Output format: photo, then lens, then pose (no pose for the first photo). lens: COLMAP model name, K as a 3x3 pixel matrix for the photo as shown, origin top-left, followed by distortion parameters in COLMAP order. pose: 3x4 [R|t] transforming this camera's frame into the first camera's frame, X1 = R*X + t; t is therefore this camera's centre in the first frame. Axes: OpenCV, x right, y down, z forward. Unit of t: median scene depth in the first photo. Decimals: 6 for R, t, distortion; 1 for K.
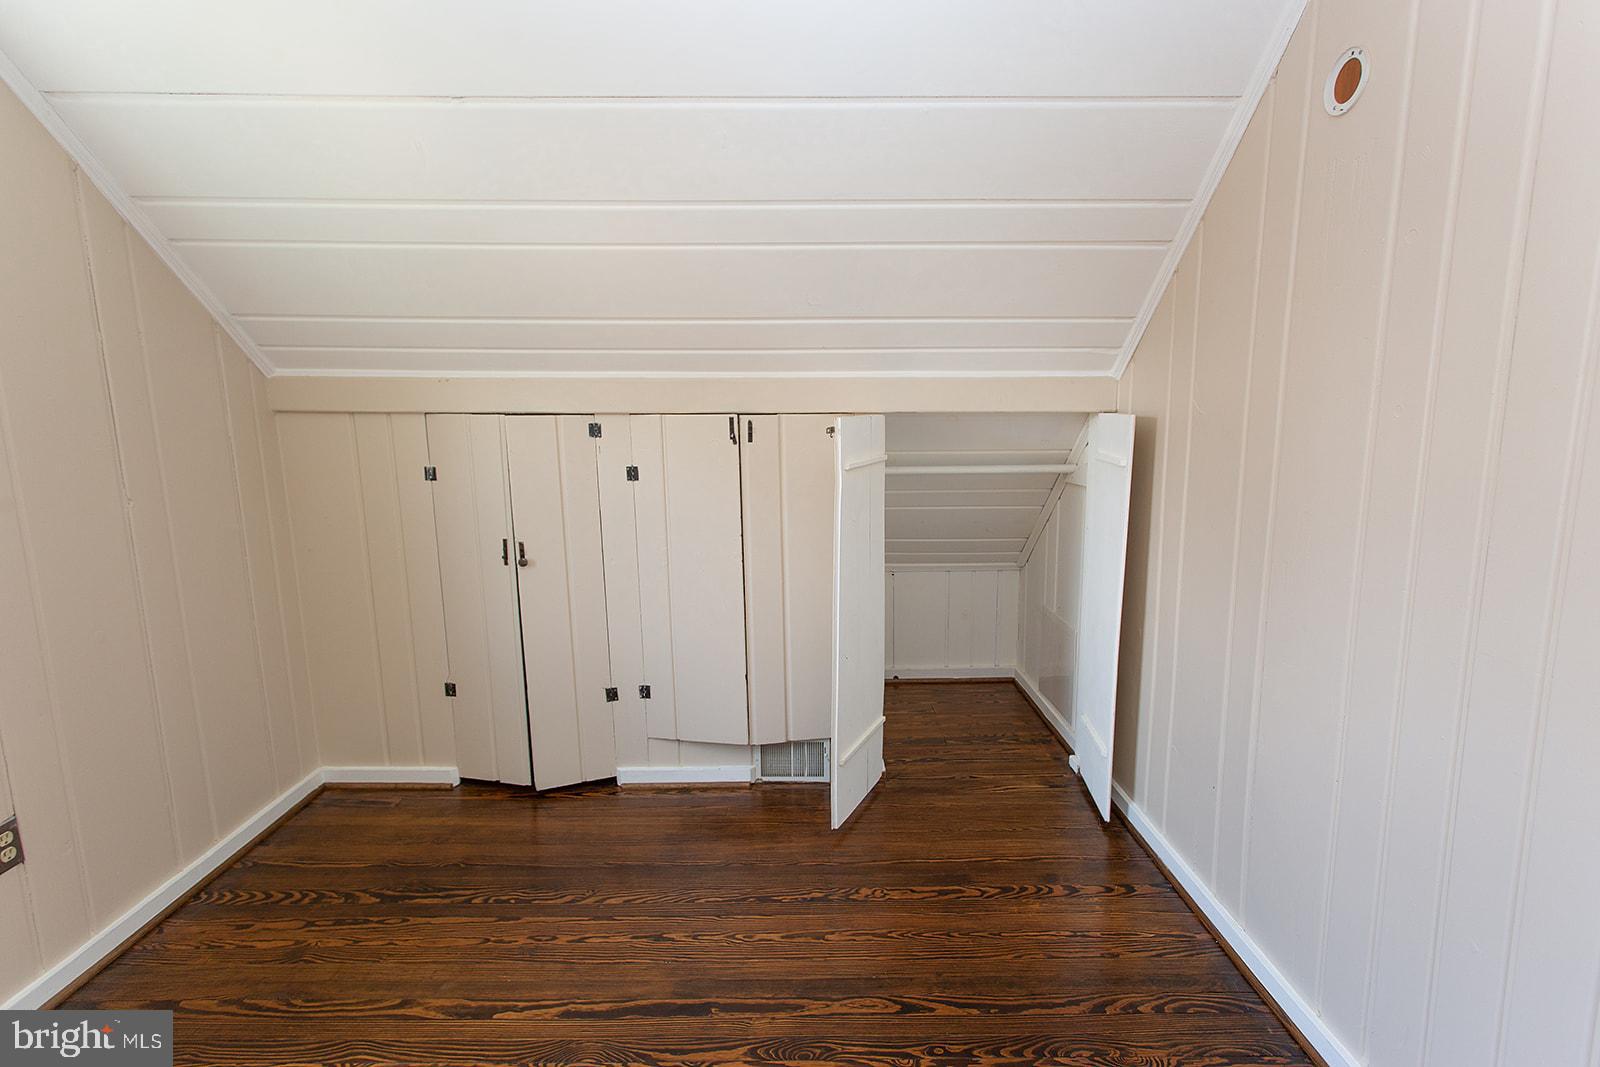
lens RADIAL K [[759.7, 0, 793.9], [0, 759.7, 528.0], [0, 0, 1]] dist [0.000752, 0.001769]
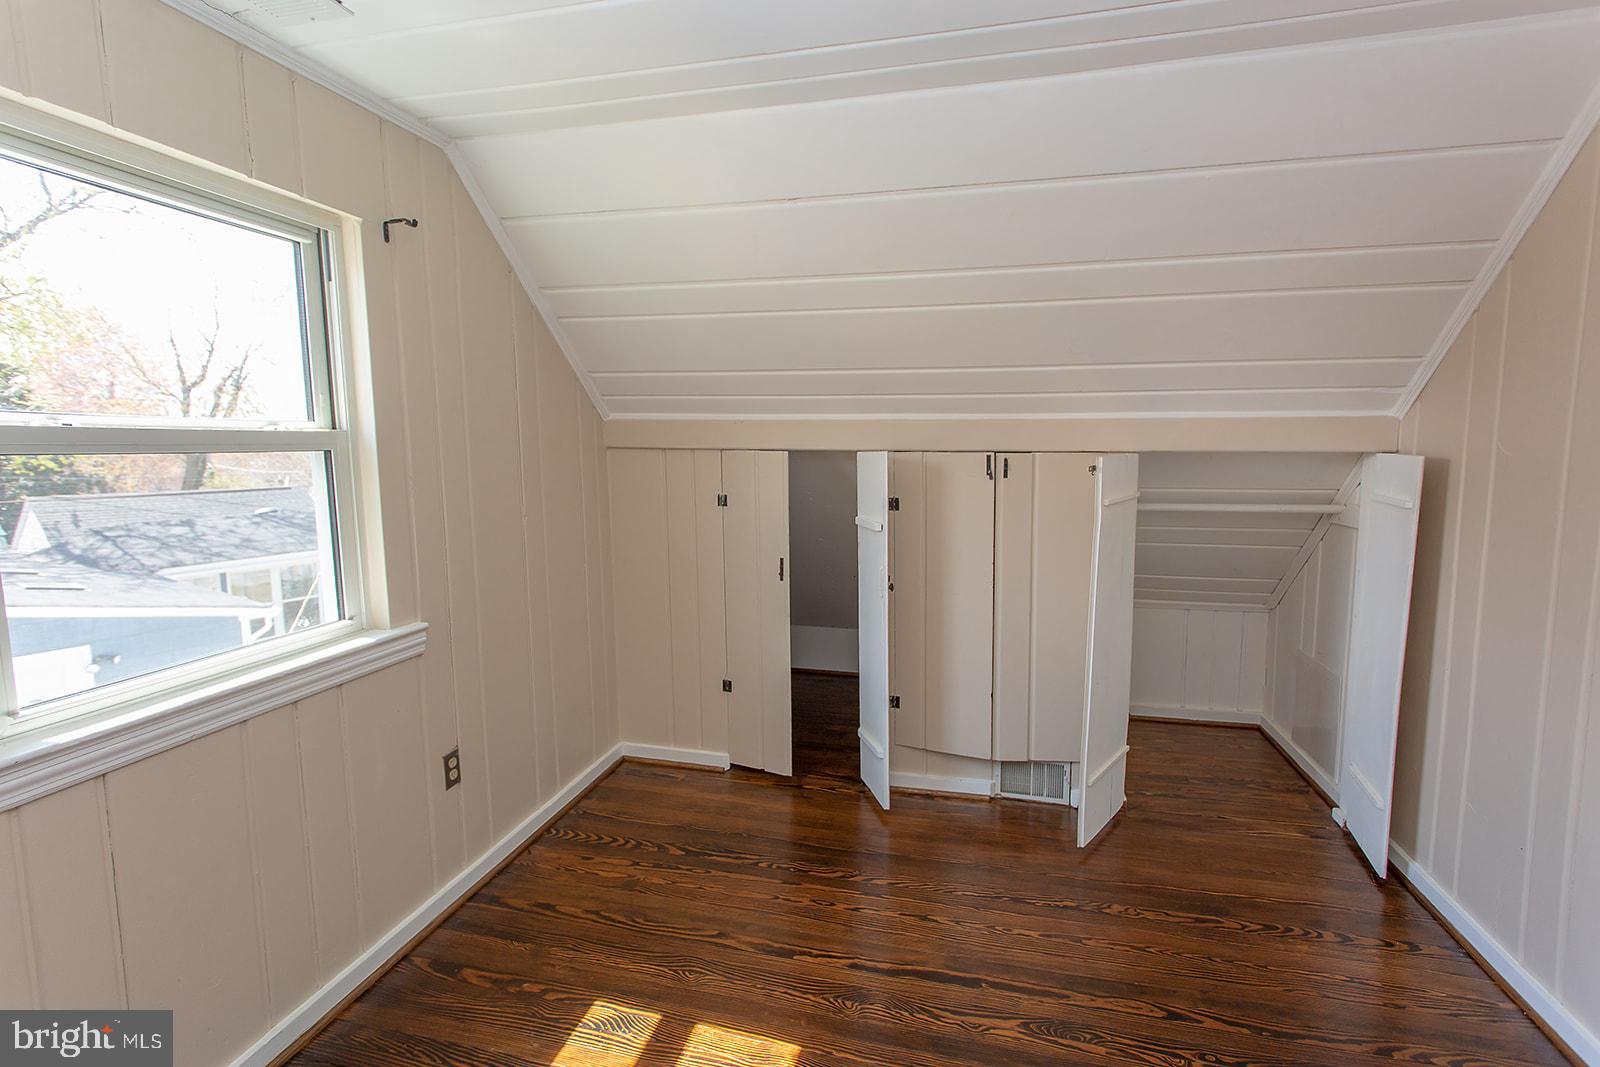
lens RADIAL K [[759.2, 0, 790.2], [0, 759.2, 528.3], [0, 0, 1]] dist [0.002338, 0.000599]
pose [[0.969838, 0.030447, -0.241839, -0.106422], [-0.039976, 0.998602, -0.034595, 0.010573], [0.240448, 0.043220, 0.969699, -0.146314]]
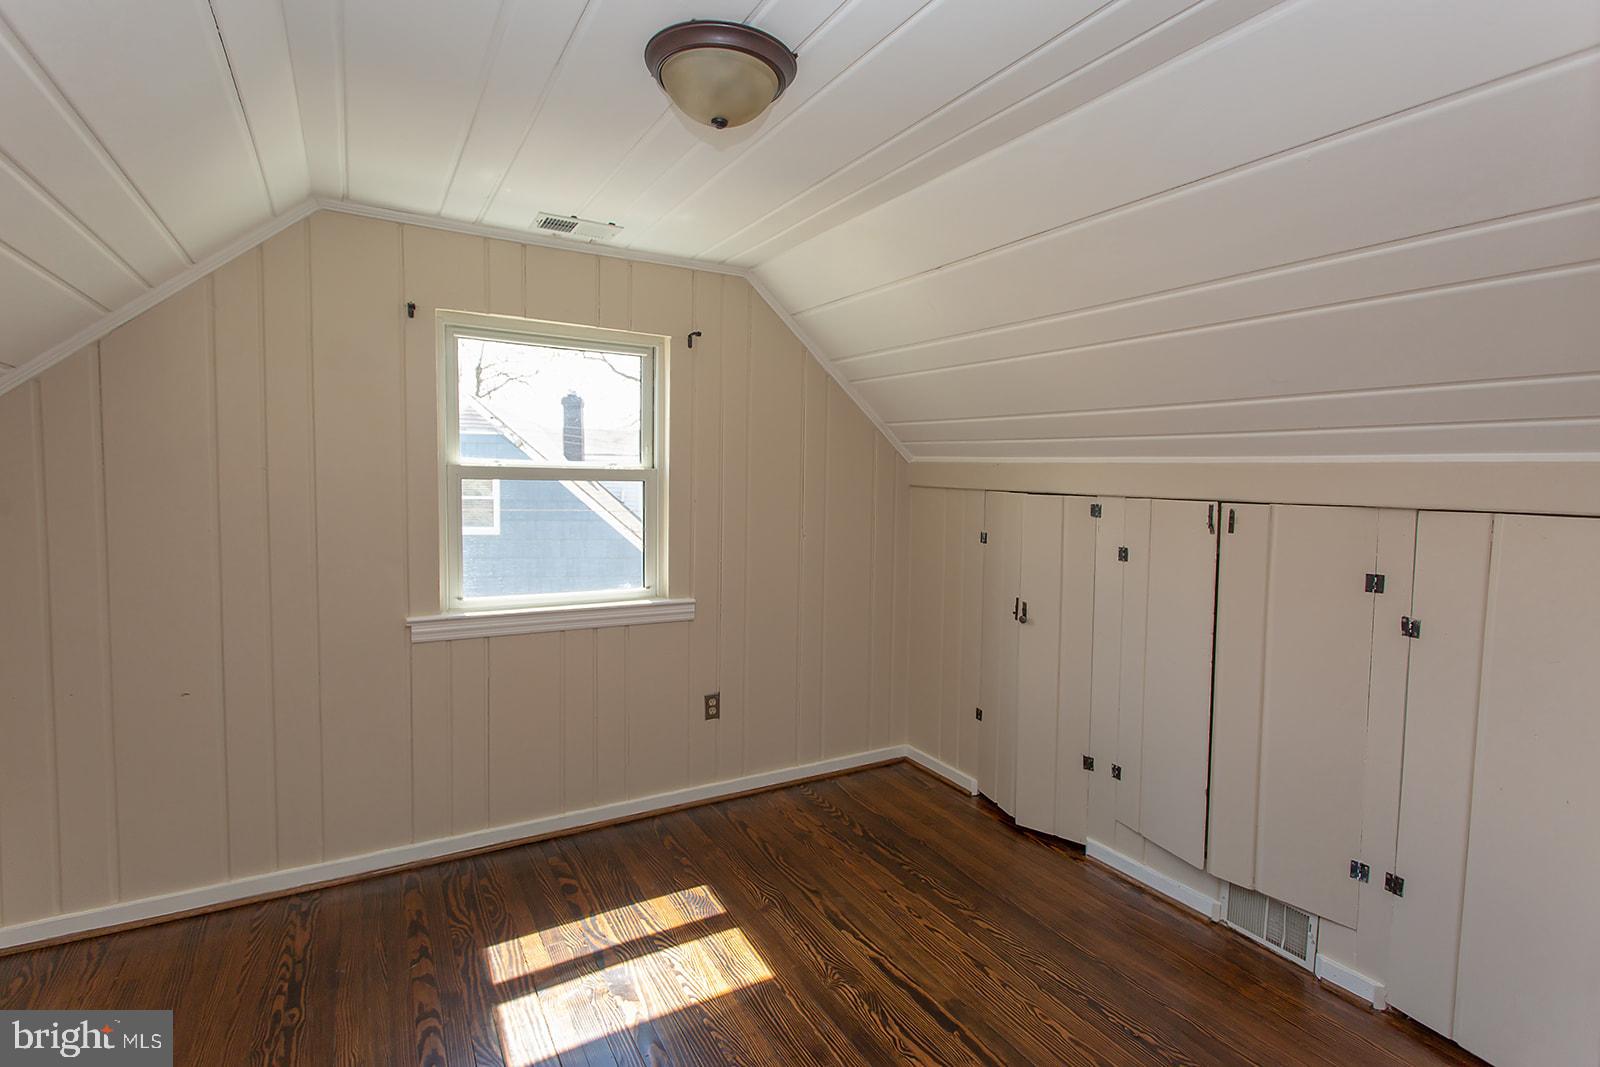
lens RADIAL K [[759.7, 0, 793.9], [0, 759.7, 528.0], [0, 0, 1]] dist [0.000752, 0.001769]
pose [[0.497203, 0.074312, -0.864446, 0.546413], [-0.154750, 0.987945, -0.004079, -0.040398], [0.853722, 0.135802, 0.502709, 0.115155]]
